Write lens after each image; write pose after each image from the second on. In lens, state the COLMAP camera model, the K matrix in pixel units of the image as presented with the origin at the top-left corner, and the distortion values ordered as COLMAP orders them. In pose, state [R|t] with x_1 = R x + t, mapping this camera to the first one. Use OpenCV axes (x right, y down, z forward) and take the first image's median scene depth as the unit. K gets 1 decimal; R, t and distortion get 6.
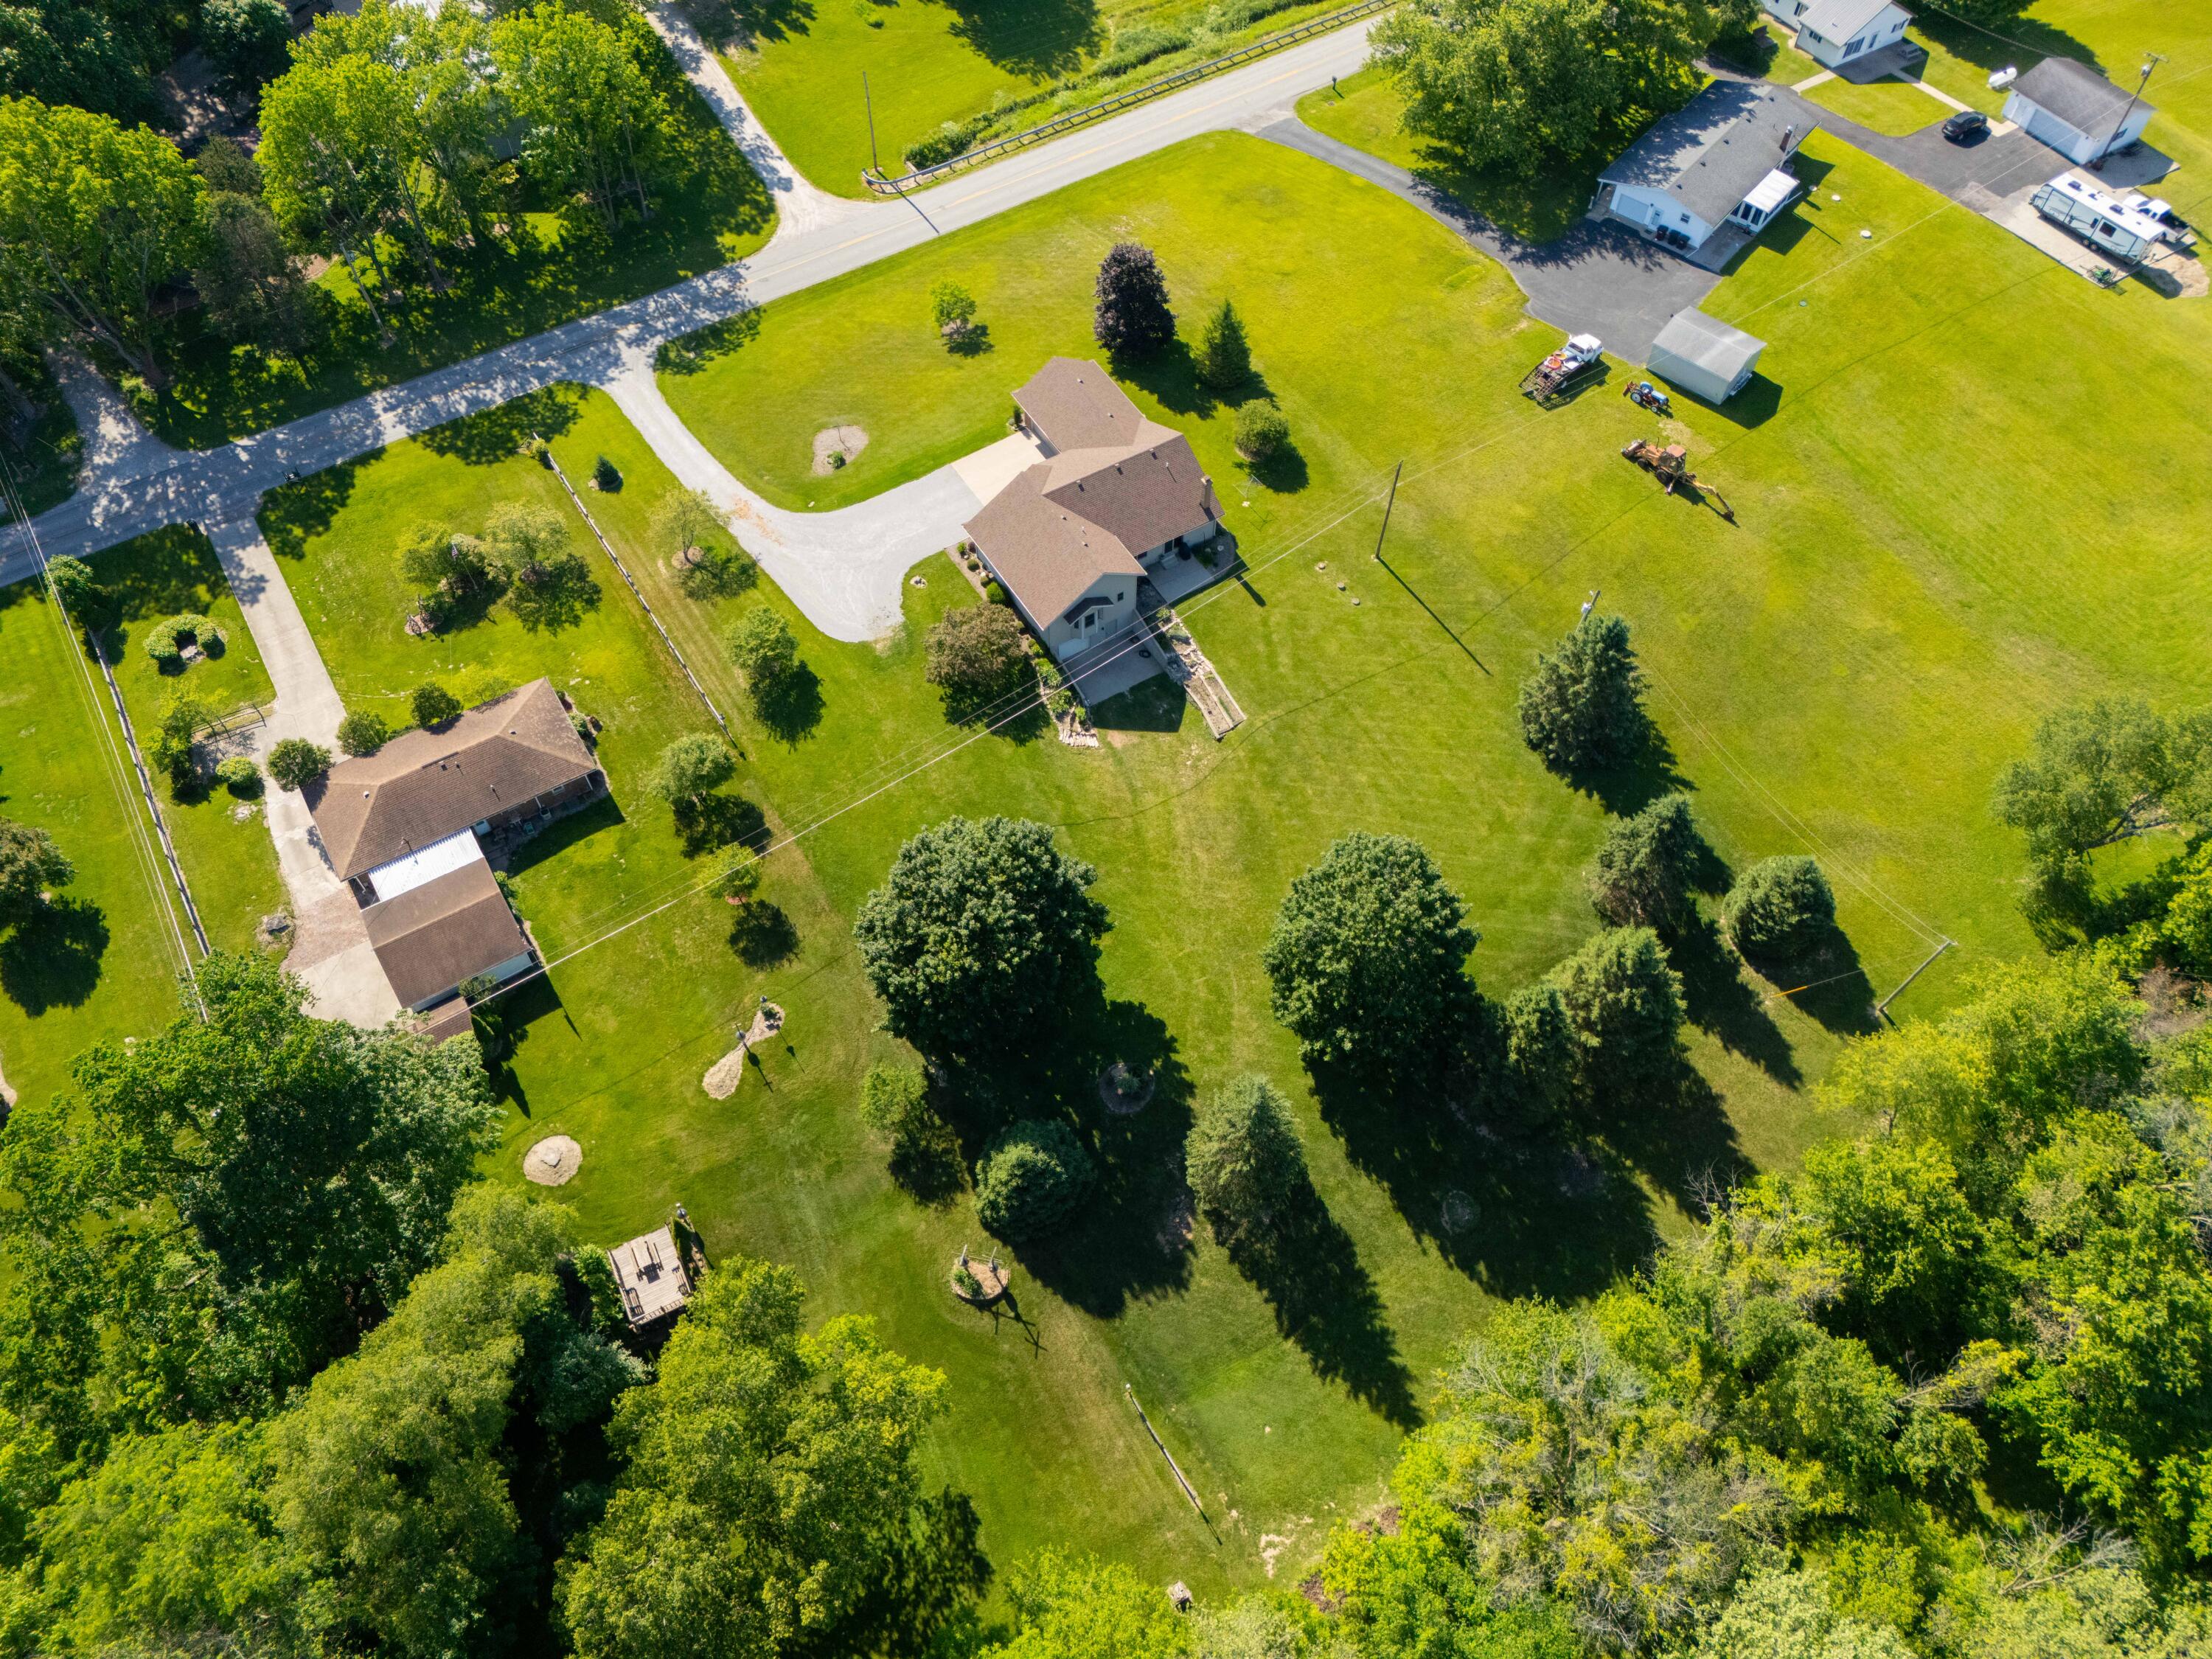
lens RADIAL K [[1603.2, 0, 1165.5], [0, 1603.2, 790.1], [0, 0, 1]] dist [0.067057, -0.035918]
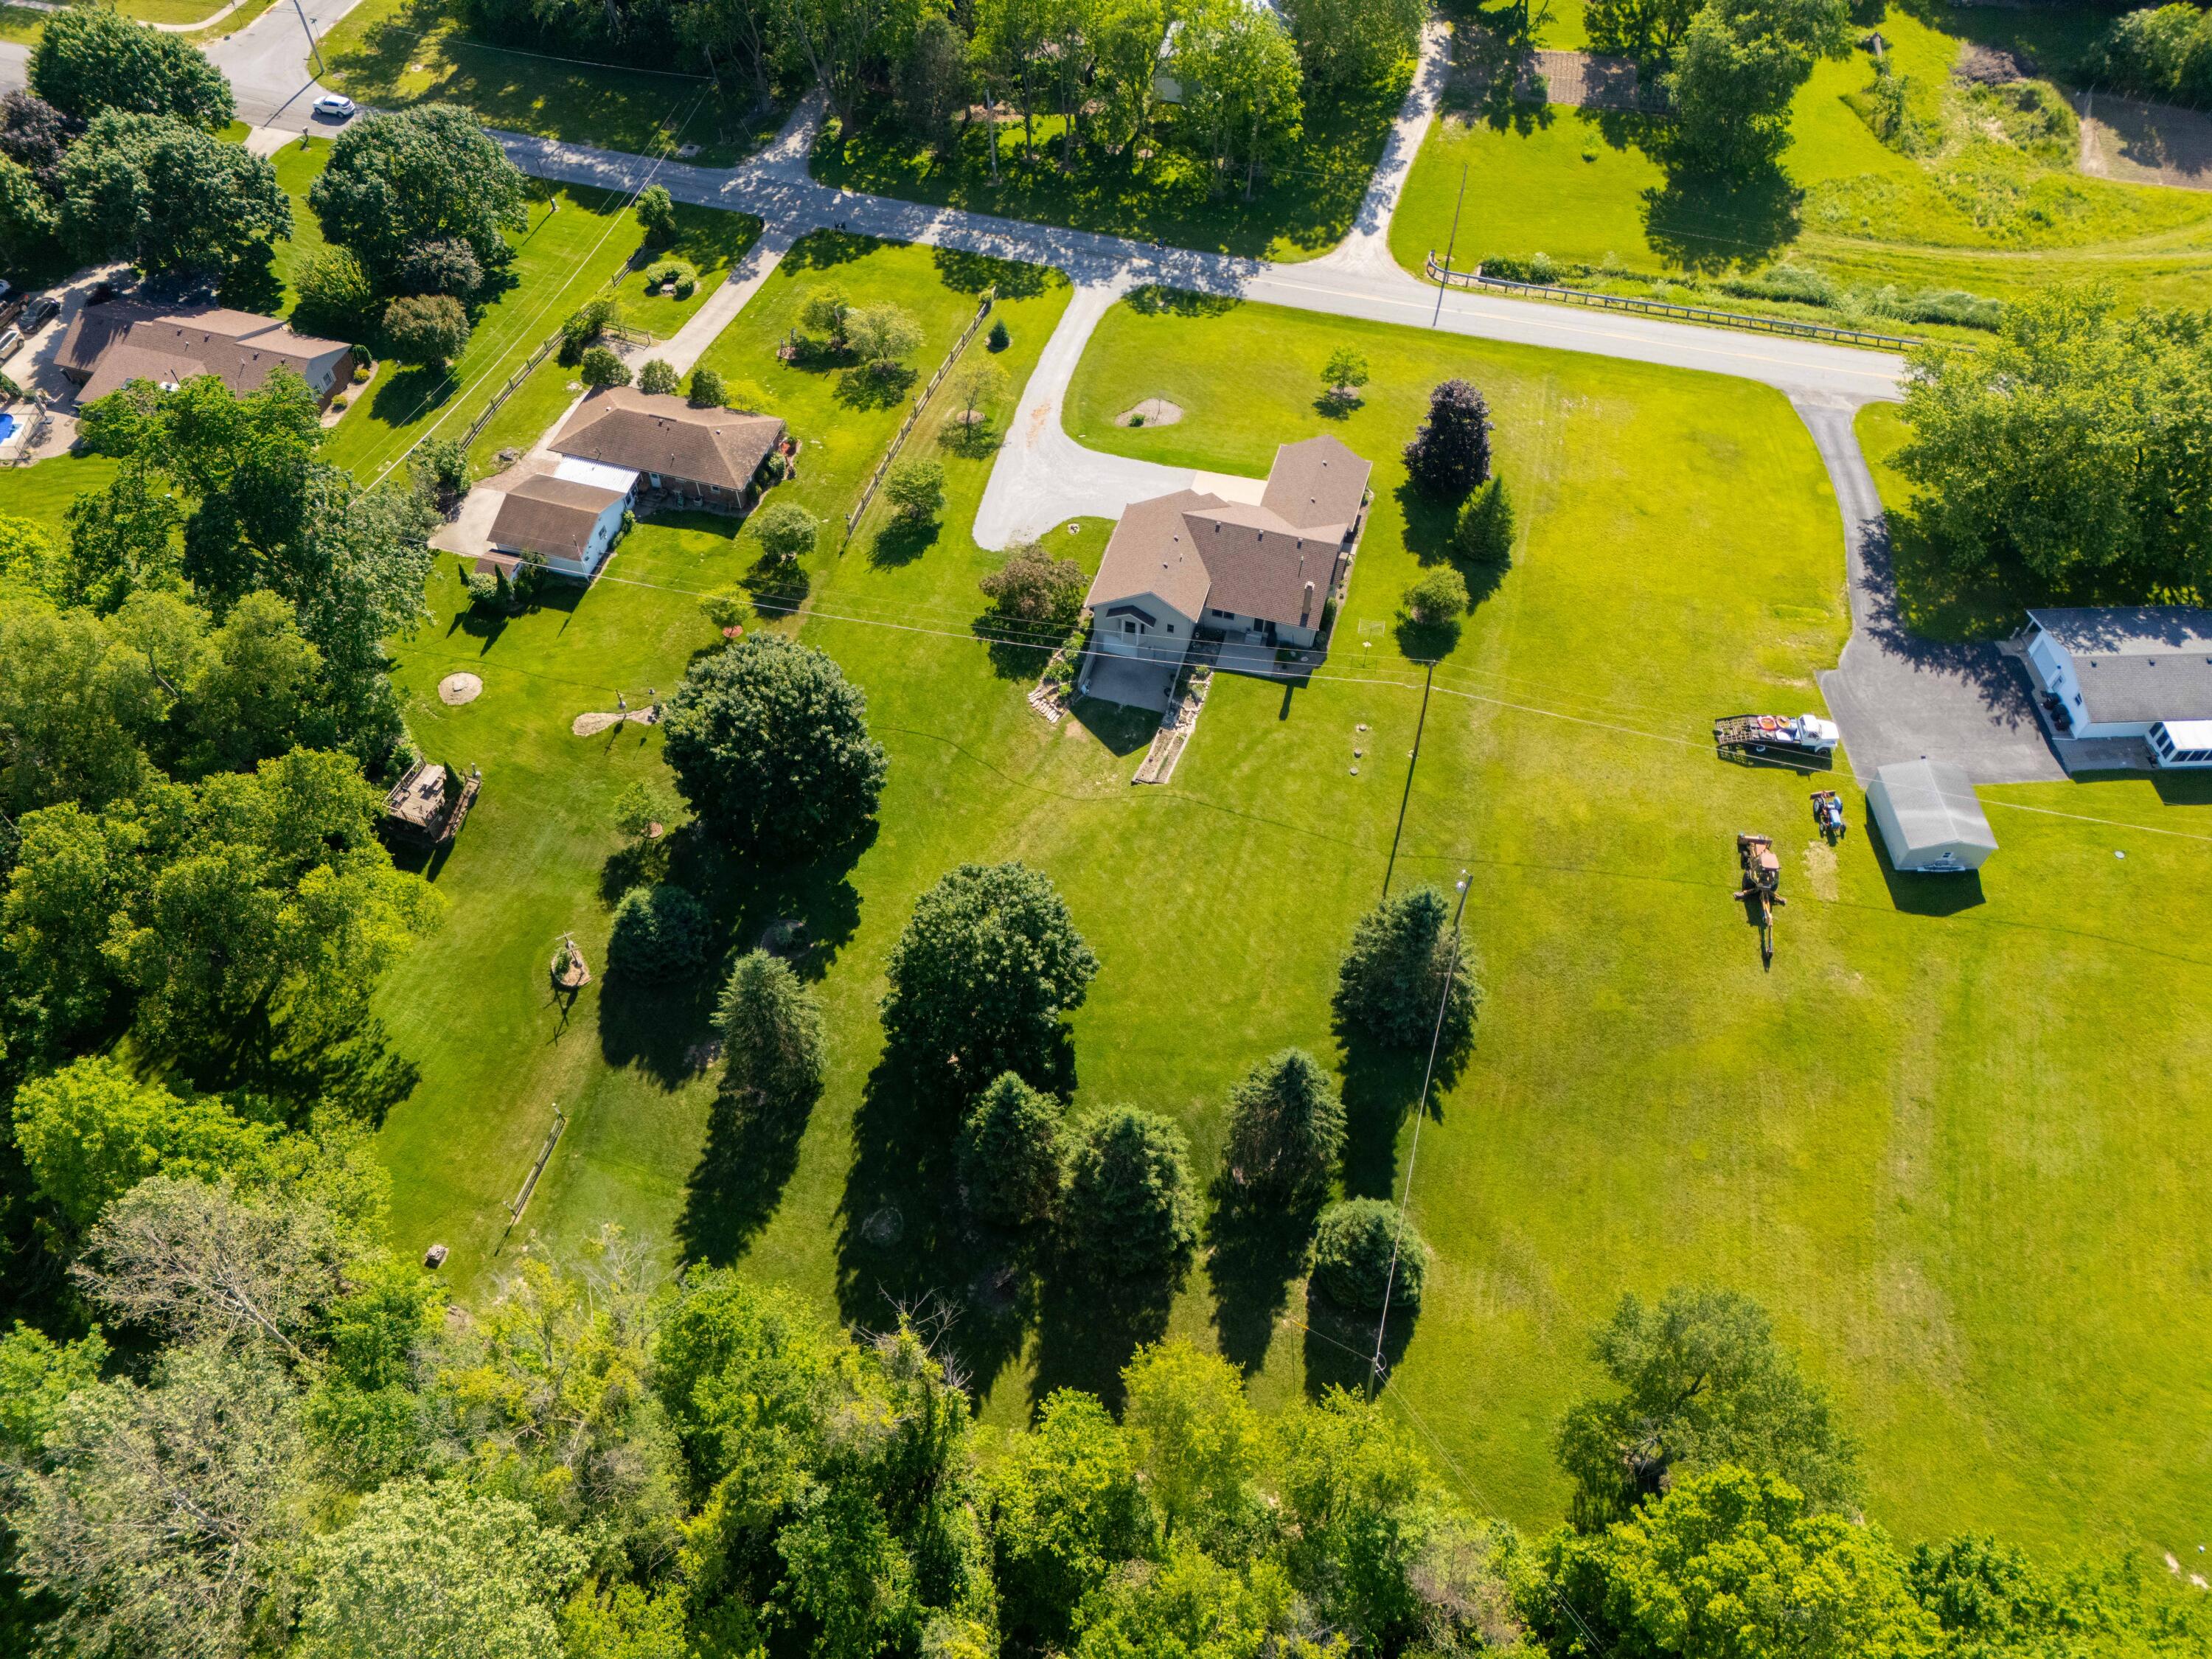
lens RADIAL K [[1633.3, 0, 1206.1], [0, 1633.3, 839.5], [0, 0, 1]] dist [0.082706, -0.086513]
pose [[0.679427, 0.584602, -0.443417, 0.487105], [-0.610901, 0.785434, 0.099465, -0.120053], [0.406422, 0.203305, 0.890779, 0.083583]]
